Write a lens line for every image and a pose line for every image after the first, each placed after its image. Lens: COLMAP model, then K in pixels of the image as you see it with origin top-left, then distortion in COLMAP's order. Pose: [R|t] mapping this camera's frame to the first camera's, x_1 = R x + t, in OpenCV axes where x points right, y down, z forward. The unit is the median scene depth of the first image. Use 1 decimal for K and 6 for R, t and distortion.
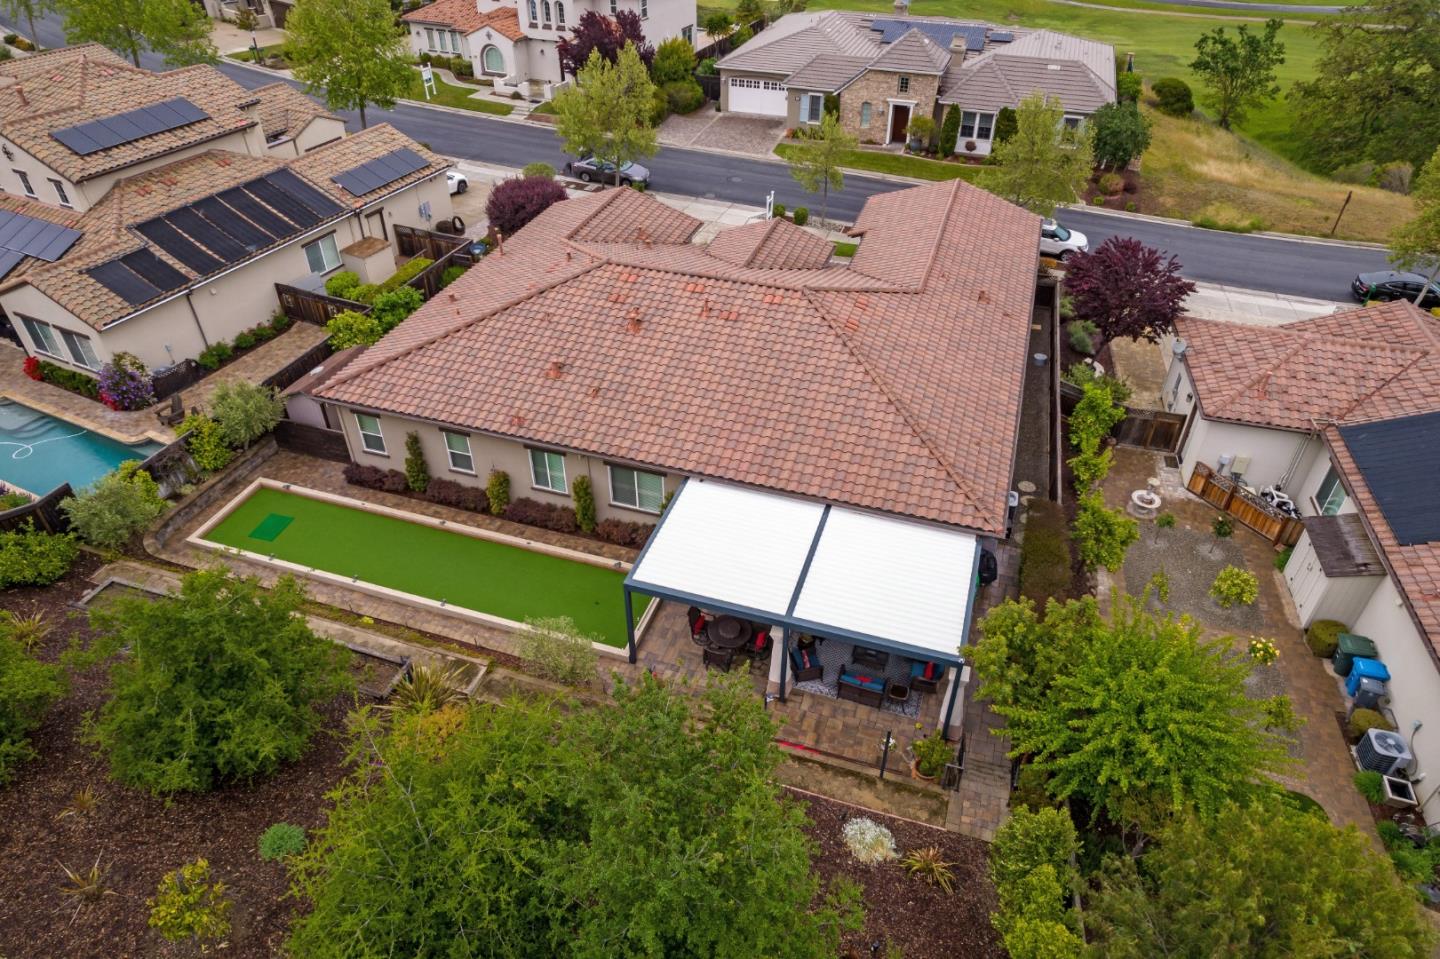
lens RADIAL K [[939.4, 0, 720.0], [0, 939.4, 479.5], [0, 0, 1]] dist [-0.083849, 0.099700]
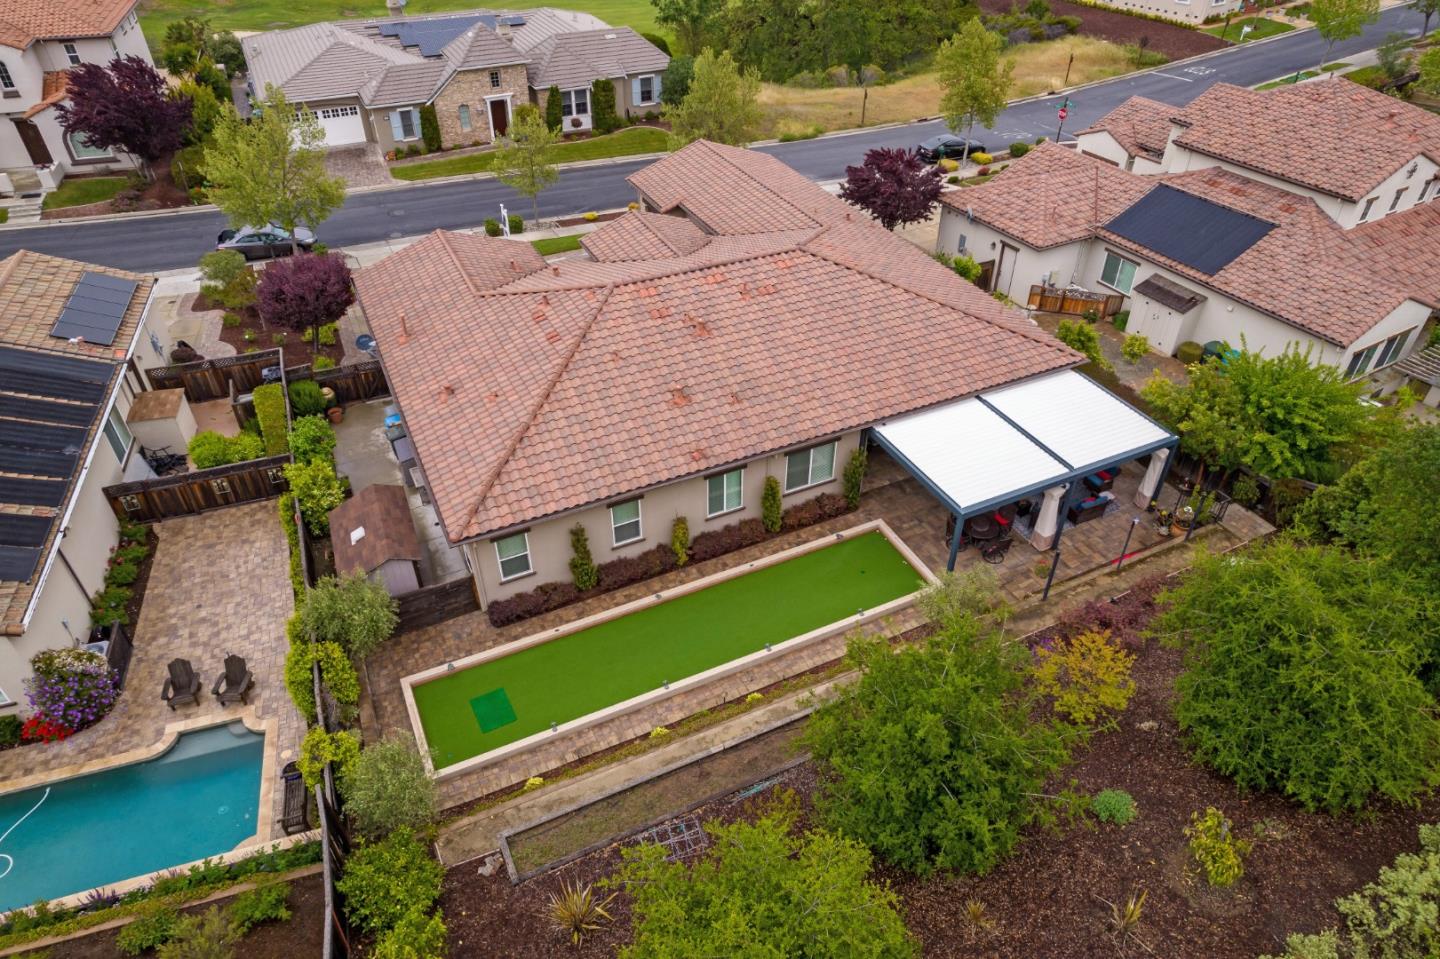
lens RADIAL K [[939.4, 0, 720.0], [0, 939.4, 479.5], [0, 0, 1]] dist [-0.083849, 0.099700]
pose [[0.710225, -0.425690, 0.560685, -0.632485], [0.420273, 0.895344, 0.147410, -0.145283], [-0.564757, 0.130947, 0.814802, 0.182474]]
